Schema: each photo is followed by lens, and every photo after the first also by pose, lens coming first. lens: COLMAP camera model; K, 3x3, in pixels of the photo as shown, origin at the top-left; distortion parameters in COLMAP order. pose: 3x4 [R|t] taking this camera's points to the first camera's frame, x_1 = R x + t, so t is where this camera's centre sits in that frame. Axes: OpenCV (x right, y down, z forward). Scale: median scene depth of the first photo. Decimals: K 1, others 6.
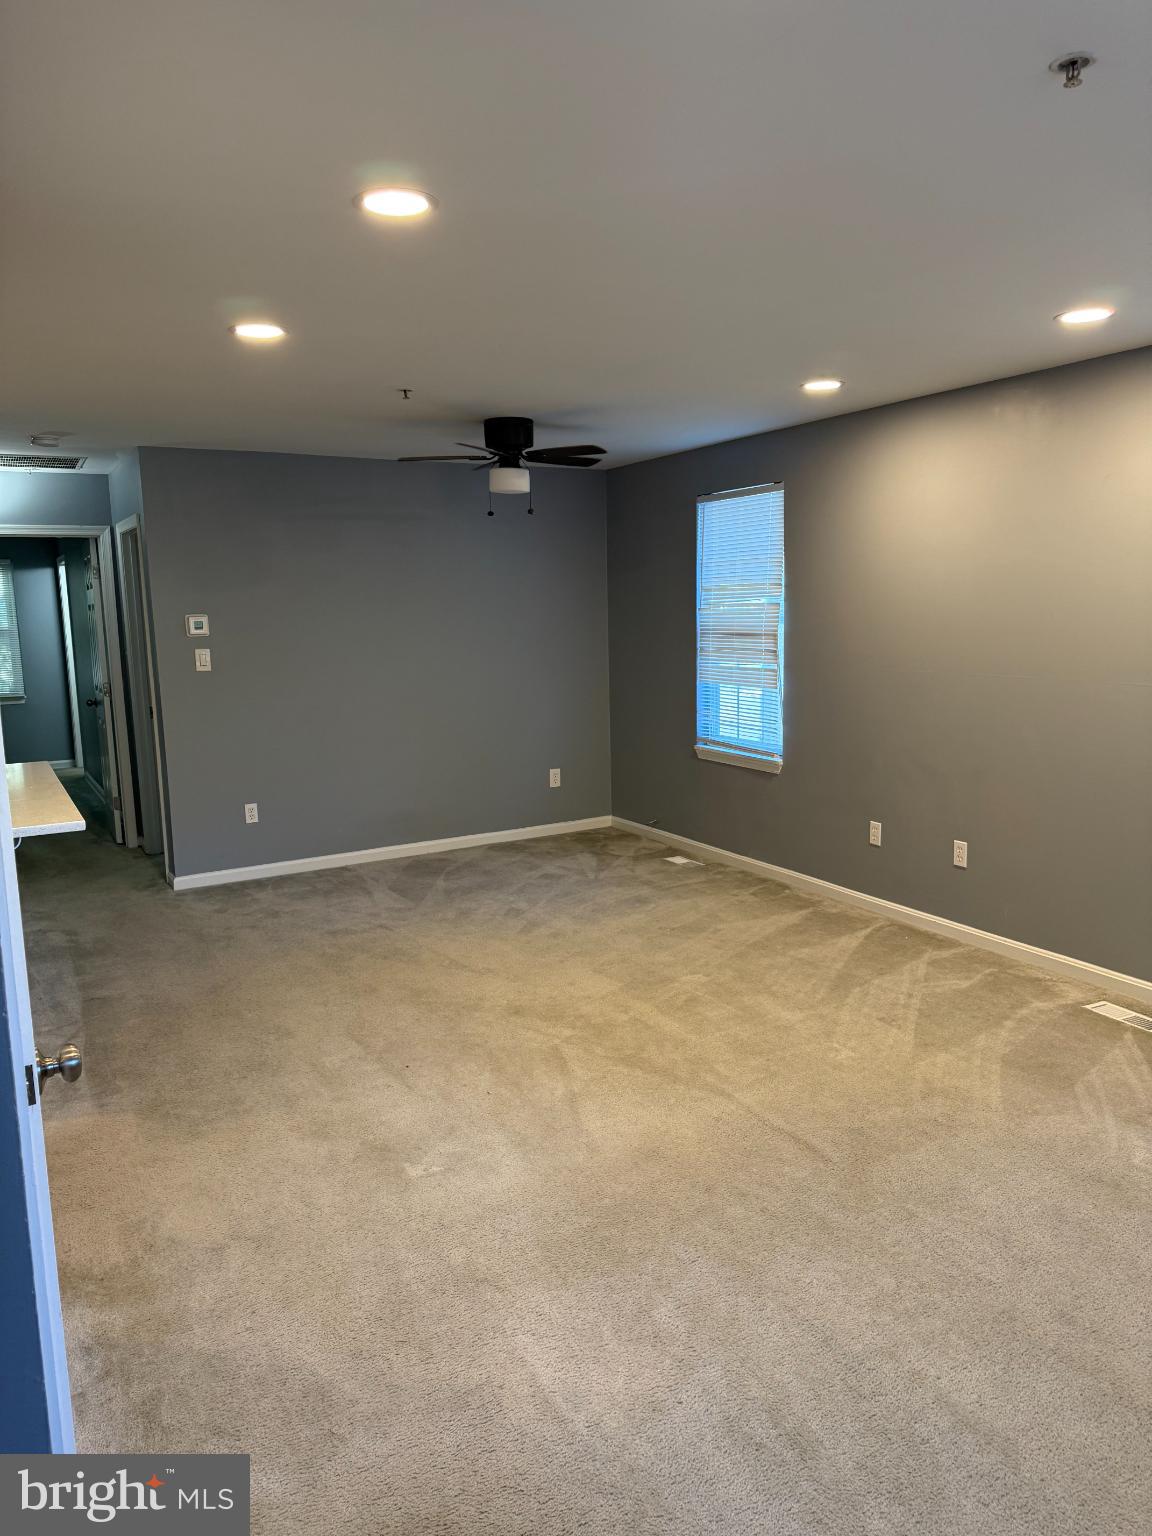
lens RADIAL K [[1072.6, 0, 576.0], [0, 1072.6, 768.0], [0, 0, 1]] dist [0.133978, -0.231182]
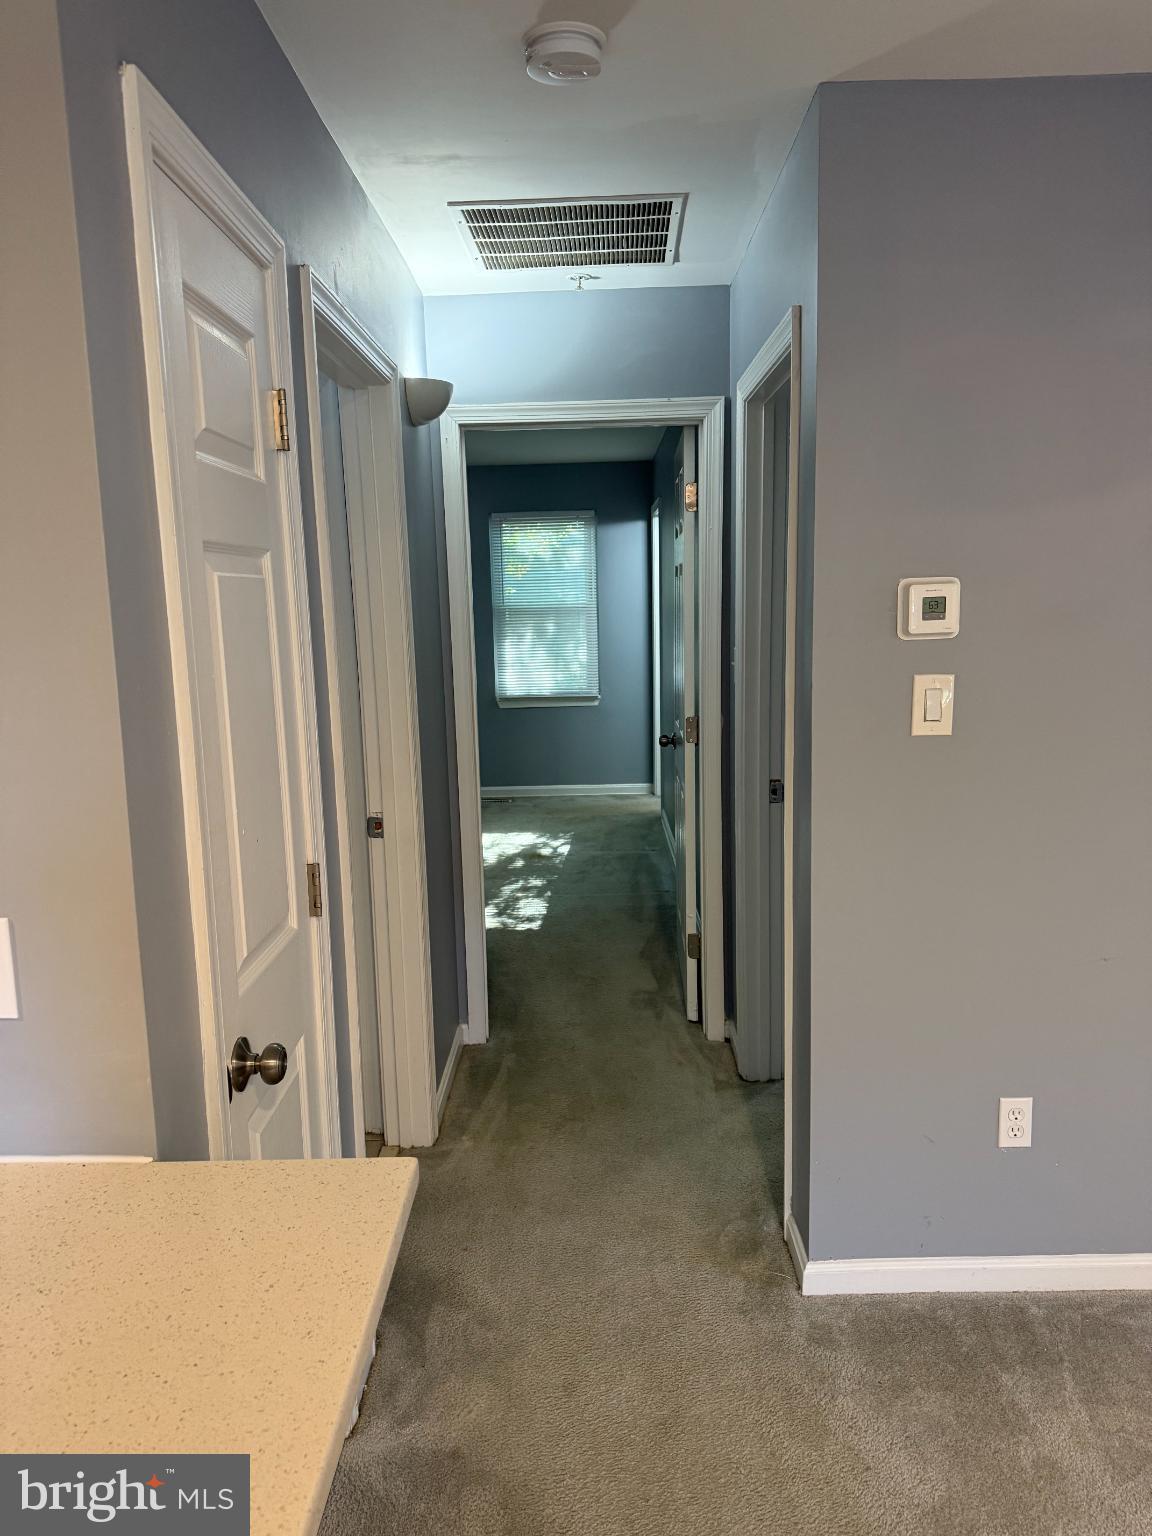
lens RADIAL K [[1072.6, 0, 576.0], [0, 1072.6, 768.0], [0, 0, 1]] dist [0.133978, -0.231182]
pose [[0.863883, 0.084788, -0.496505, -0.233676], [-0.071952, 0.996394, 0.044963, -0.076042], [0.498527, -0.003118, 0.866869, 0.557225]]
